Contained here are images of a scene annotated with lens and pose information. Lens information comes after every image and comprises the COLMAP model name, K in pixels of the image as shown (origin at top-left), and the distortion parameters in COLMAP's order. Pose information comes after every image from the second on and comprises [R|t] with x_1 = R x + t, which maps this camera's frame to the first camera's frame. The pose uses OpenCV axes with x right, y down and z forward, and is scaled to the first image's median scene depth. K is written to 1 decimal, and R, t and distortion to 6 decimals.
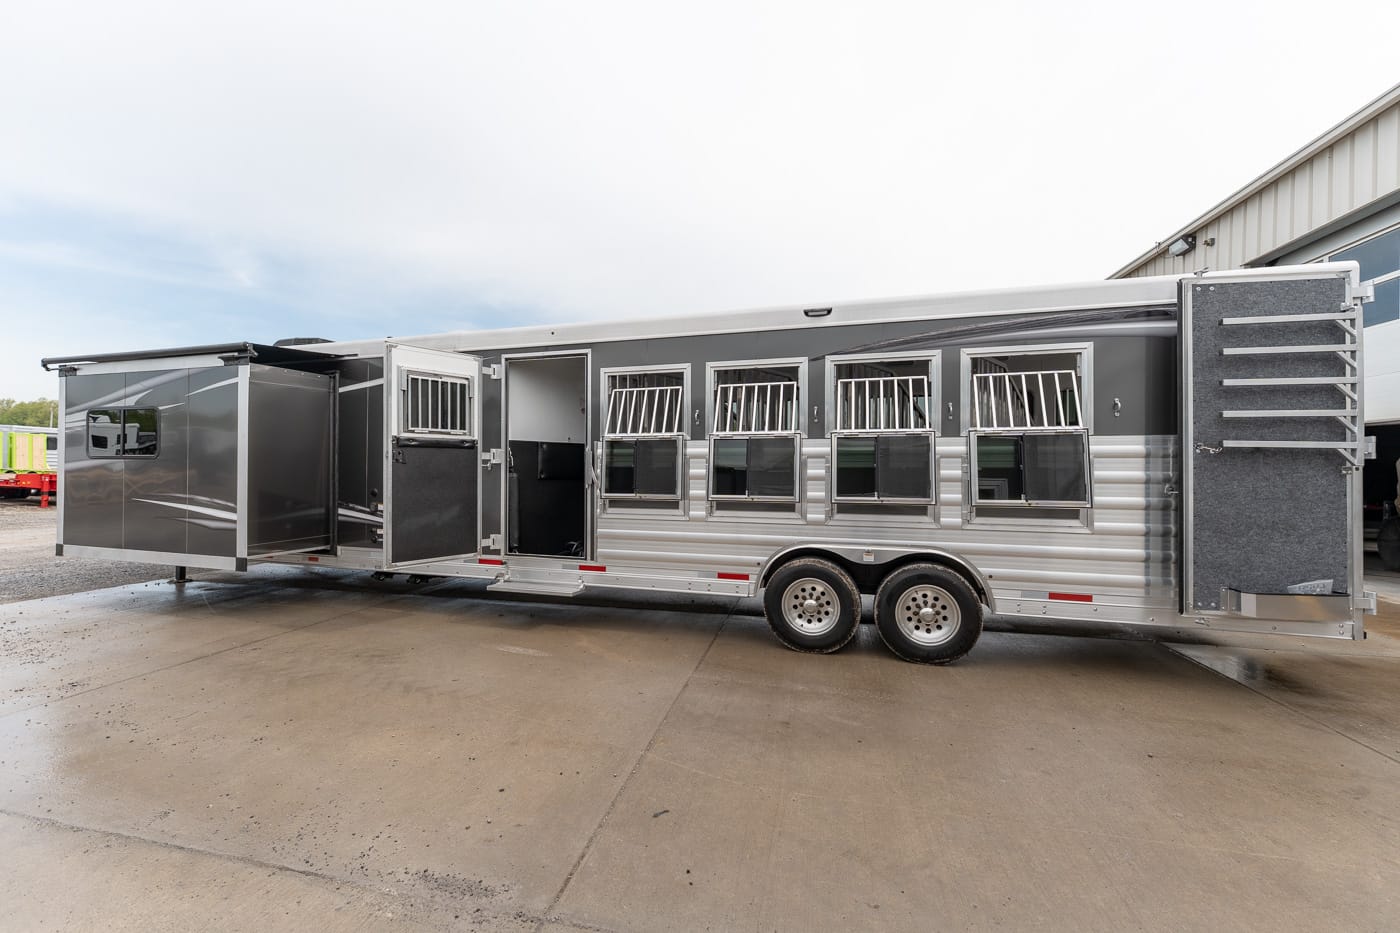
lens RADIAL K [[553.9, 0, 668.1], [0, 553.9, 469.0], [0, 0, 1]] dist [-0.002608, 0.000144]
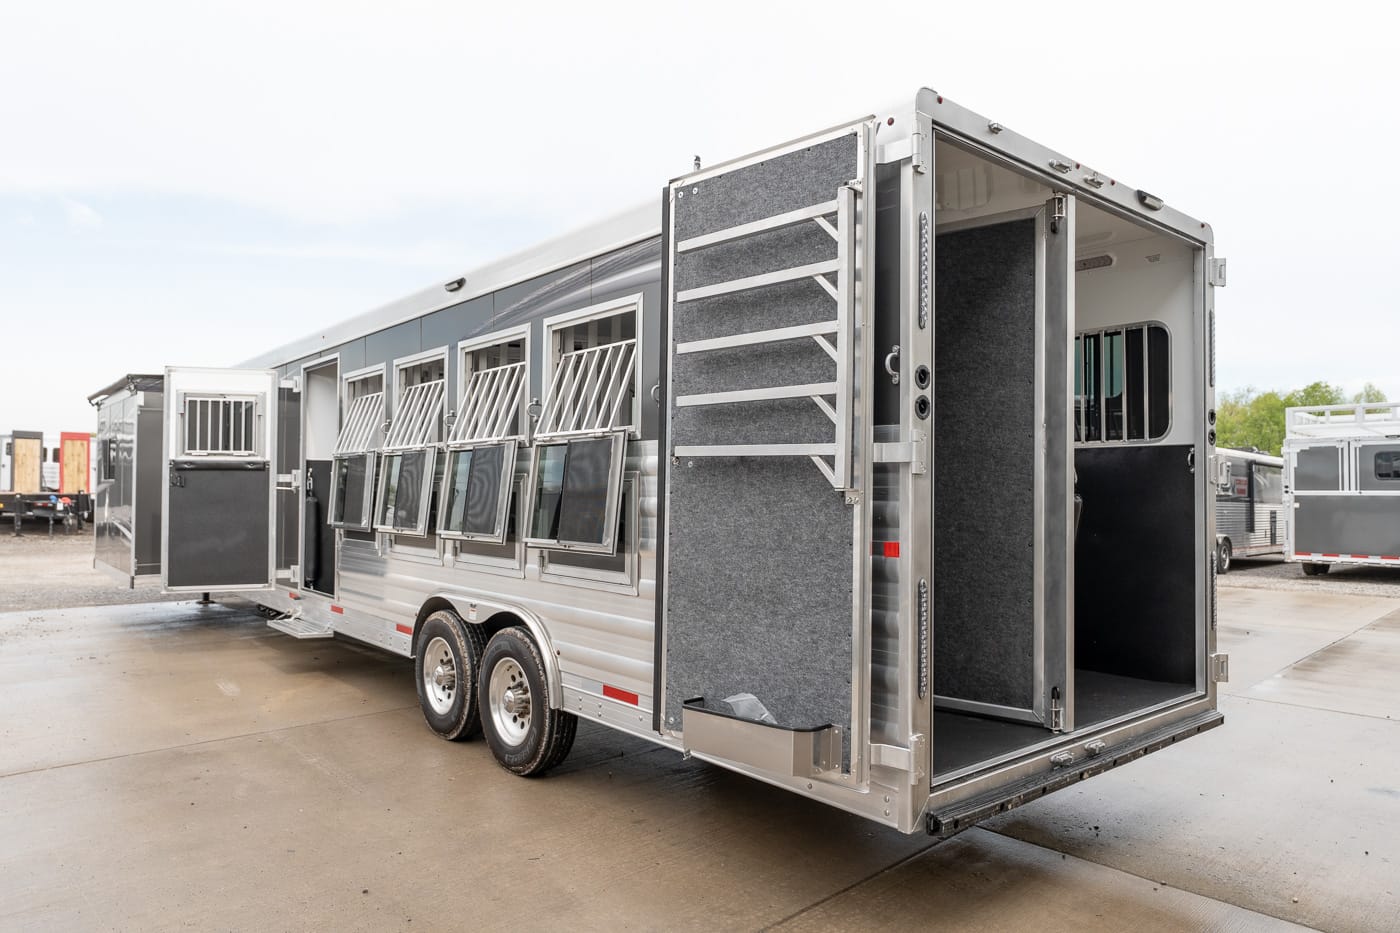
lens RADIAL K [[904.3, 0, 694.0], [0, 904.3, 468.8], [0, 0, 1]] dist [0.006022, -0.000127]
pose [[0.834758, -0.014453, -0.550428, 1.316956], [0.002303, 0.999738, -0.022758, -0.004074], [0.550612, 0.017730, 0.834573, 0.164294]]
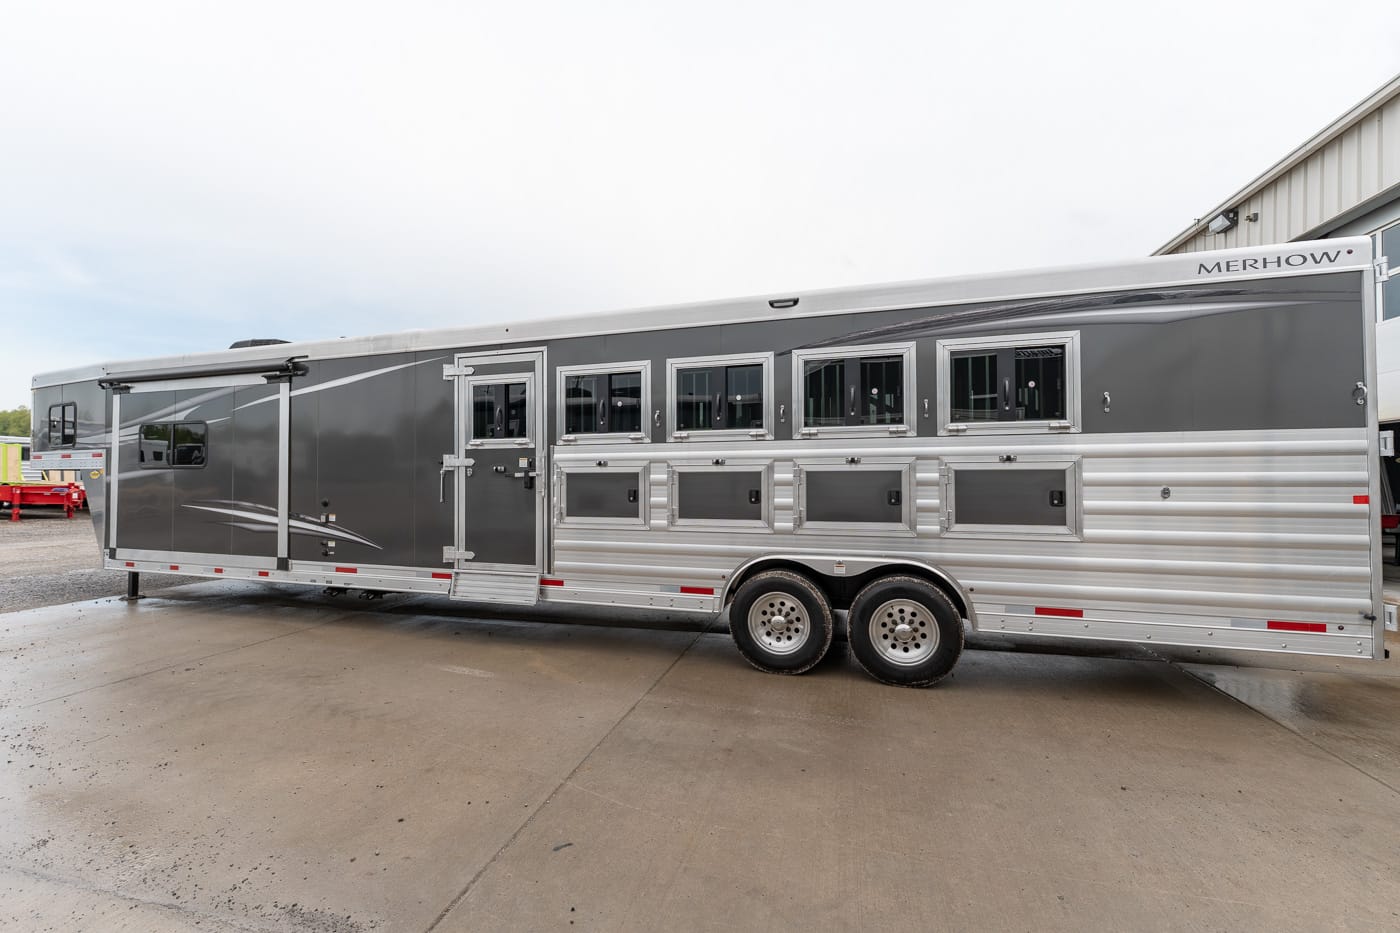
lens RADIAL K [[600.8, 0, 669.9], [0, 600.8, 469.2], [0, 0, 1]] dist [-0.004044, 0.001074]
pose [[0.999532, -0.009489, -0.029093, 0.116072], [0.009221, 0.999914, -0.009330, 0.001033], [0.029179, 0.009057, 0.999533, -0.002356]]
